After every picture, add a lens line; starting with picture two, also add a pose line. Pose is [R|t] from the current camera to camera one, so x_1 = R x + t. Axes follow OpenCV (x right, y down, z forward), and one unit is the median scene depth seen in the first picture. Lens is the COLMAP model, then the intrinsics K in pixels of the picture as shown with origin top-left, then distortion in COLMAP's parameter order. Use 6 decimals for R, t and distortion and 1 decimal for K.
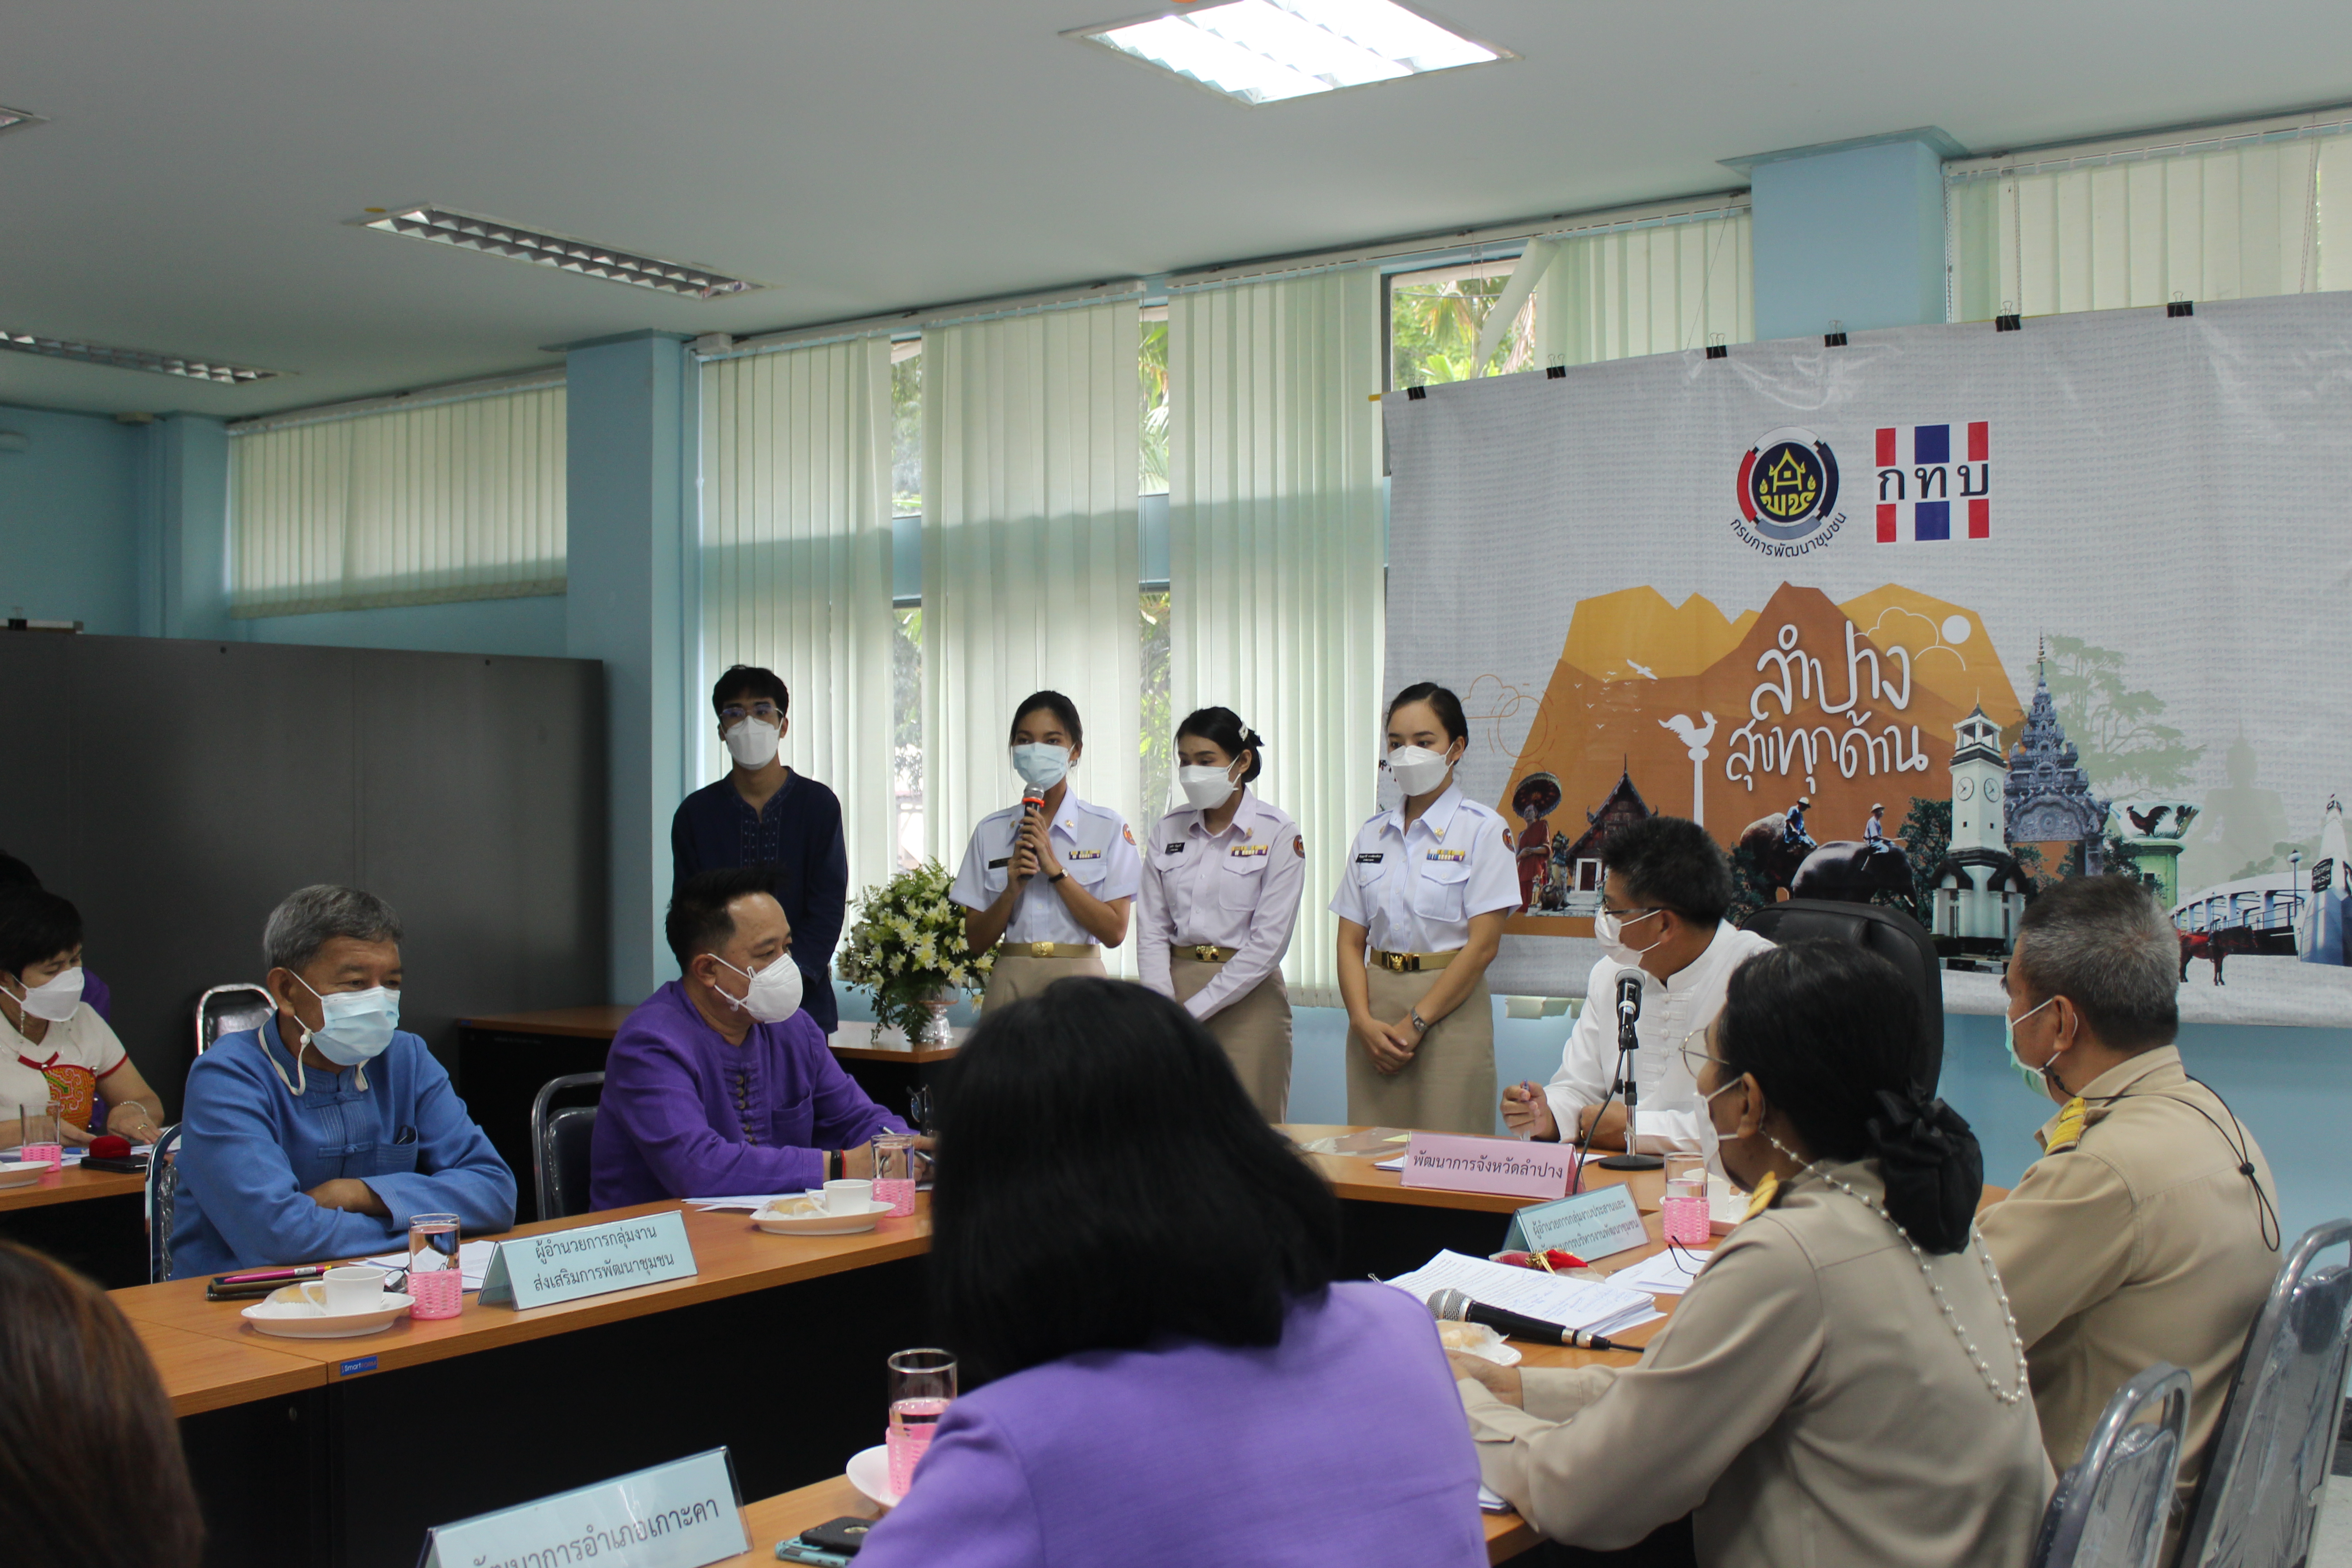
lens RADIAL K [[2631.4, 0, 1175.7], [0, 2631.4, 775.7], [0, 0, 1]] dist [-0.011730, 0.000000]
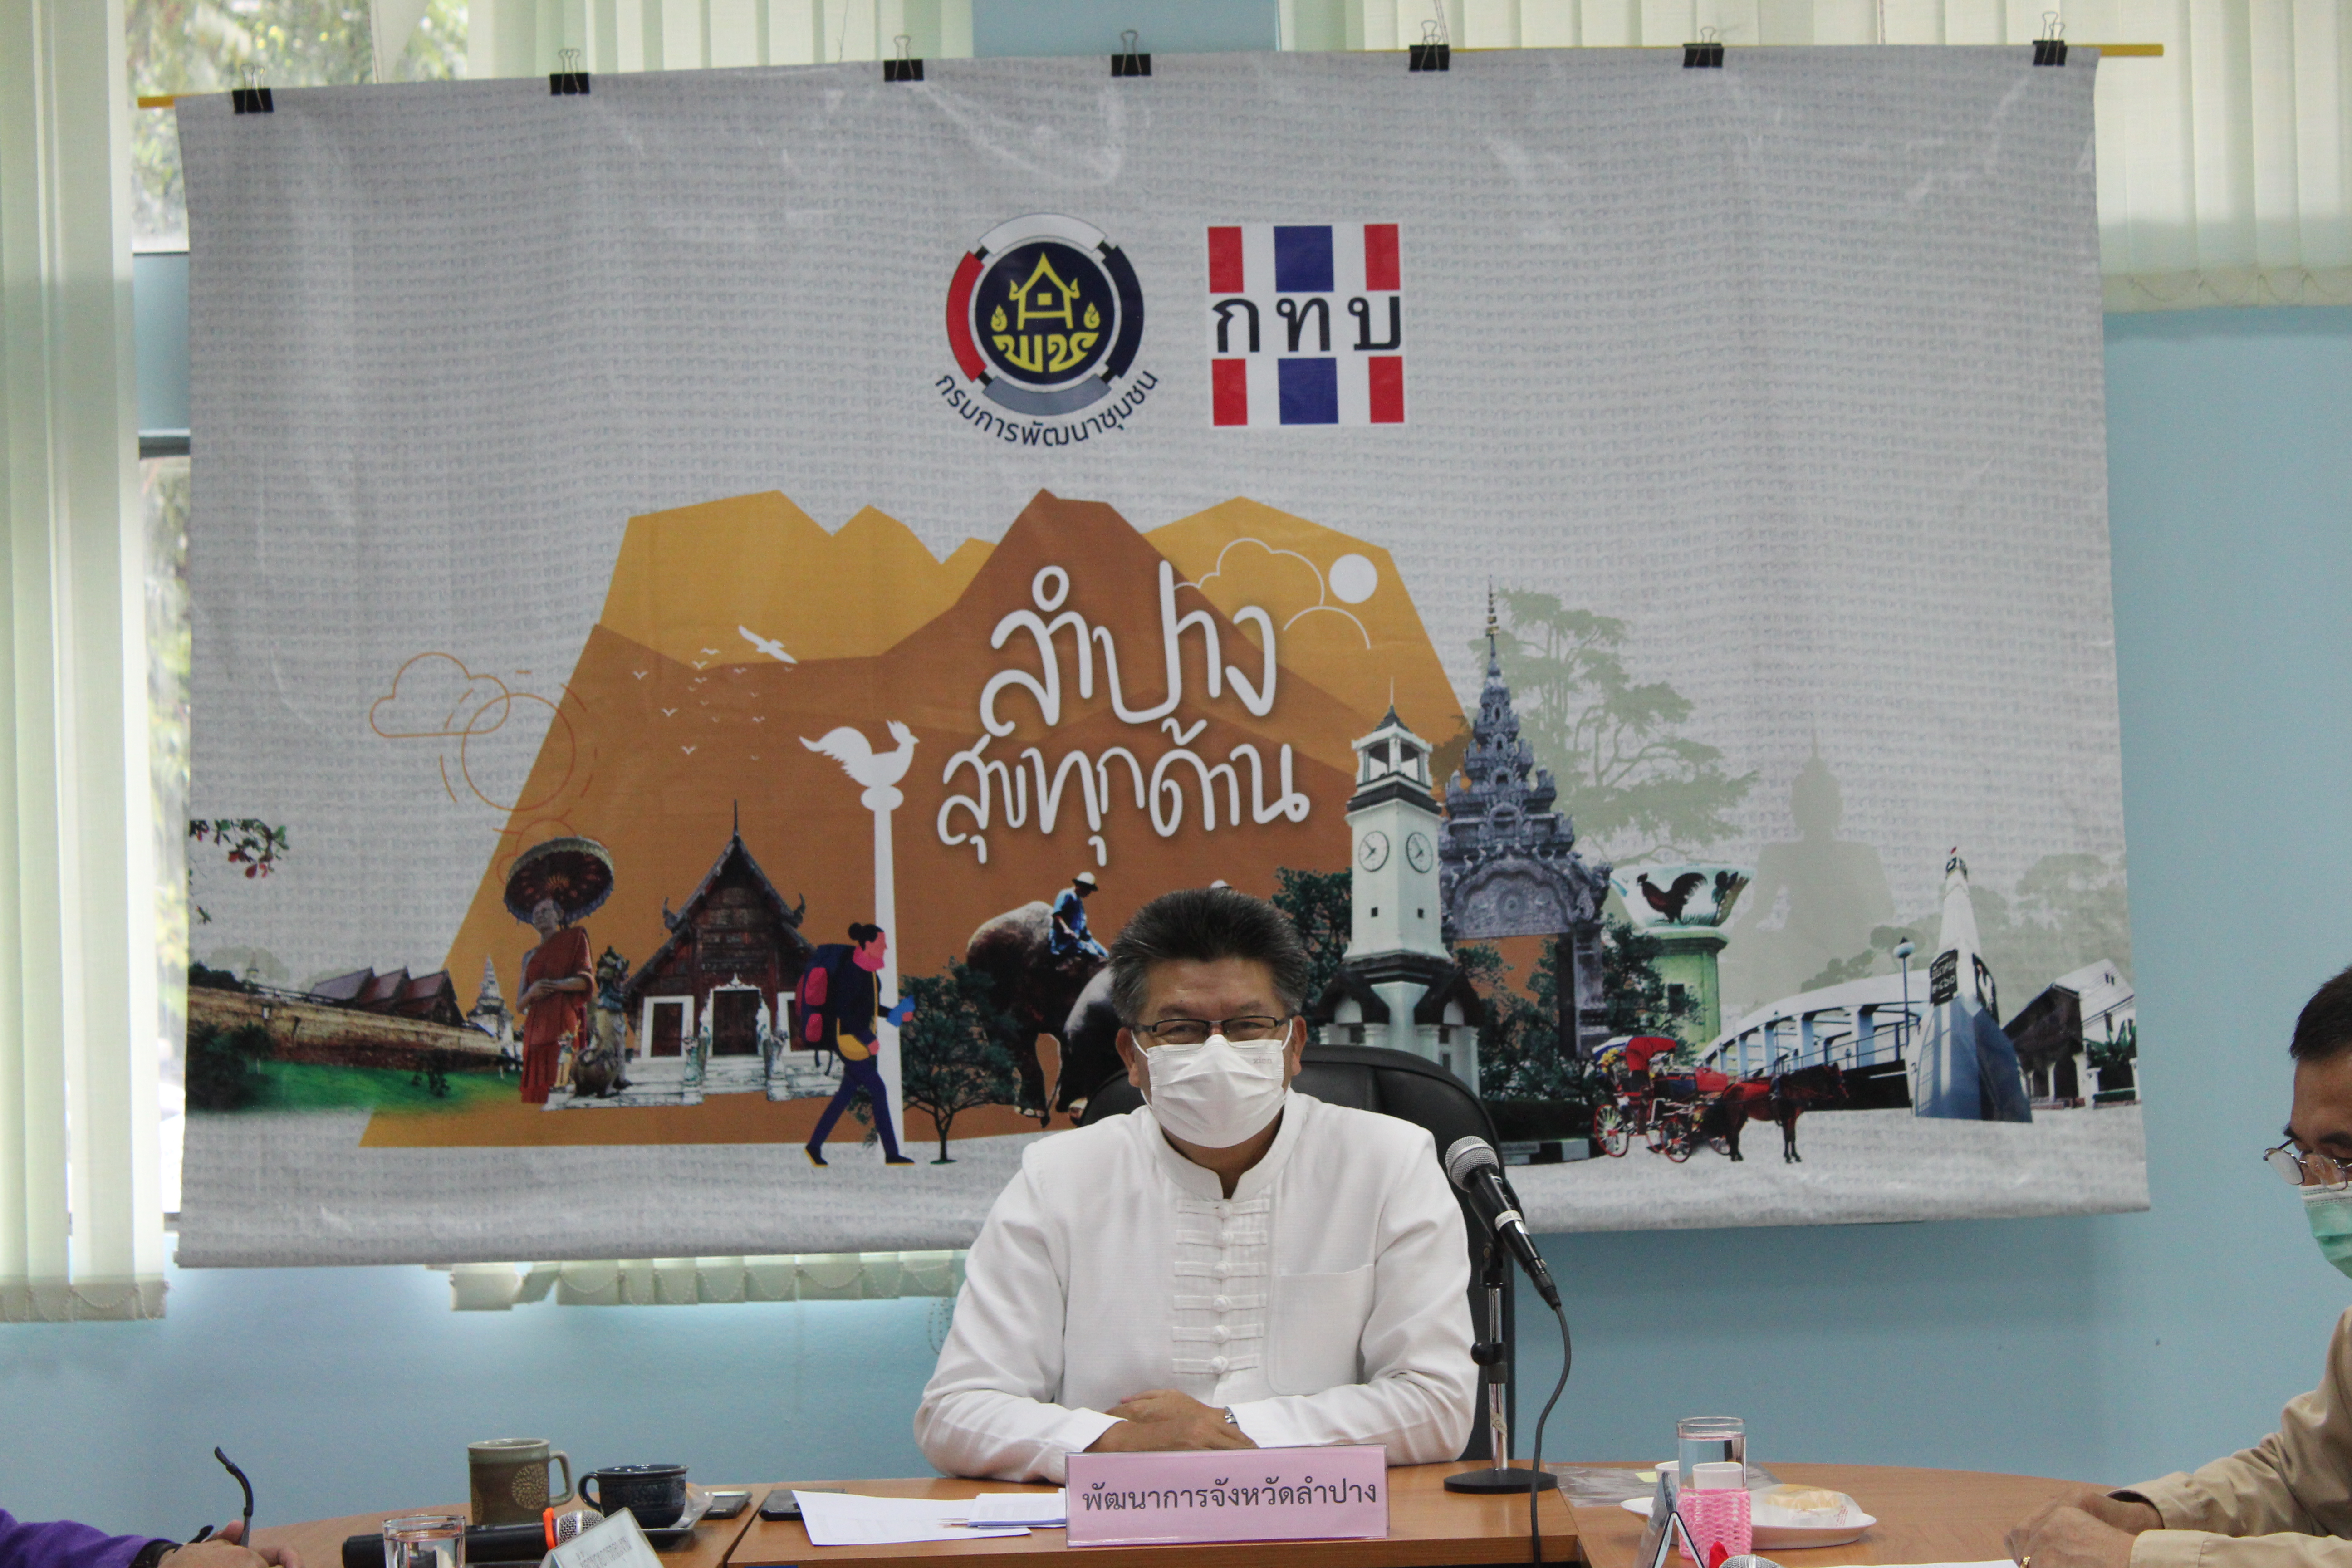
lens RADIAL K [[5992.7, 0, 1175.8], [0, 5992.7, 791.6], [0, 0, 1]] dist [0.176024, 0.000000]
pose [[0.828256, -0.011454, 0.560233, -0.475113], [0.018738, 0.999798, -0.007261, 0.000581], [-0.560037, 0.016512, 0.828303, -0.078530]]
